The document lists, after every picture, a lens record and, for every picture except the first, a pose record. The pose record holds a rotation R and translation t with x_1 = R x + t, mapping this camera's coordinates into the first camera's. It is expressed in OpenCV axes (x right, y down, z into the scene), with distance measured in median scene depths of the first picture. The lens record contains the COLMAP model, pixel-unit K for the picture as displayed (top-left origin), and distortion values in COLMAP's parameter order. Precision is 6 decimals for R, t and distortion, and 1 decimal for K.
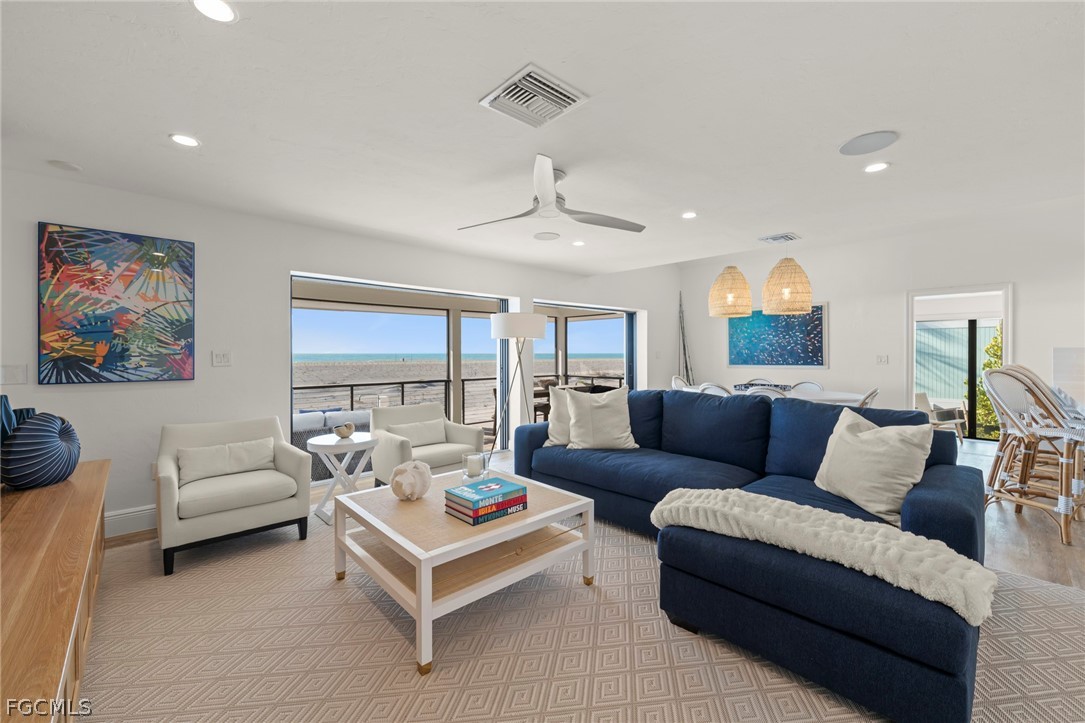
lens RADIAL K [[431.9, 0, 544.6], [0, 431.9, 357.2], [0, 0, 1]] dist [-0.000580, 0.000127]
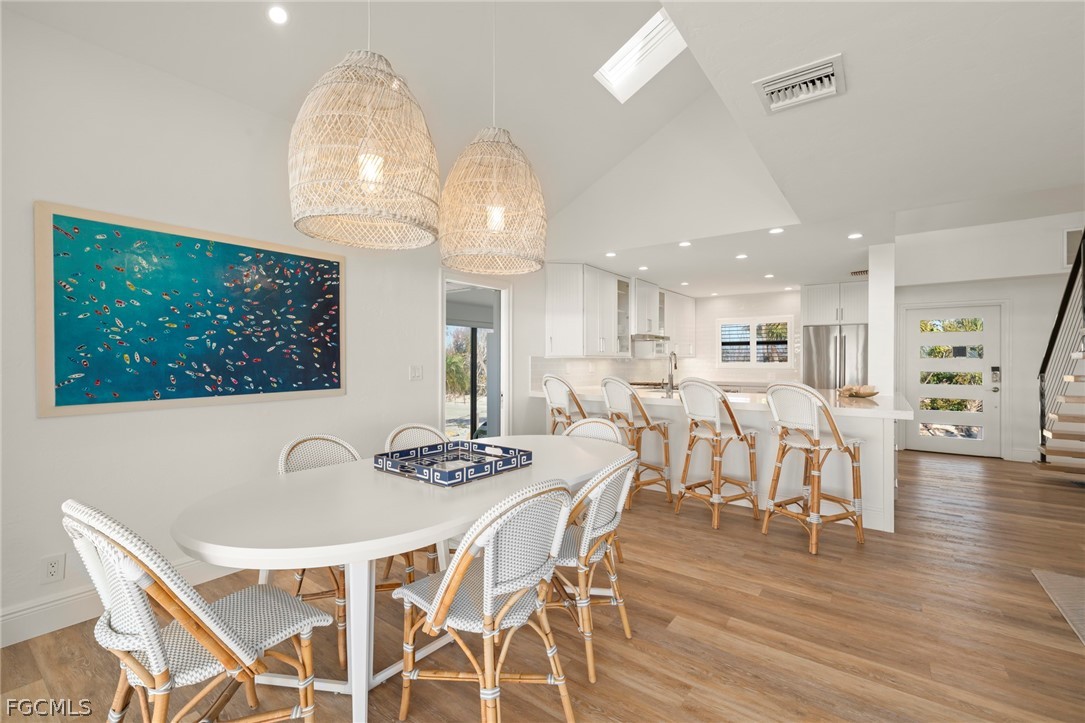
lens RADIAL K [[460.5, 0, 538.0], [0, 460.5, 360.0], [0, 0, 1]] dist [-0.000498, 0.000140]
pose [[-0.164446, -0.000824, 0.986386, 0.106576], [0.007240, 0.999972, 0.002043, -0.011711], [-0.986360, 0.007478, -0.164435, 0.865732]]
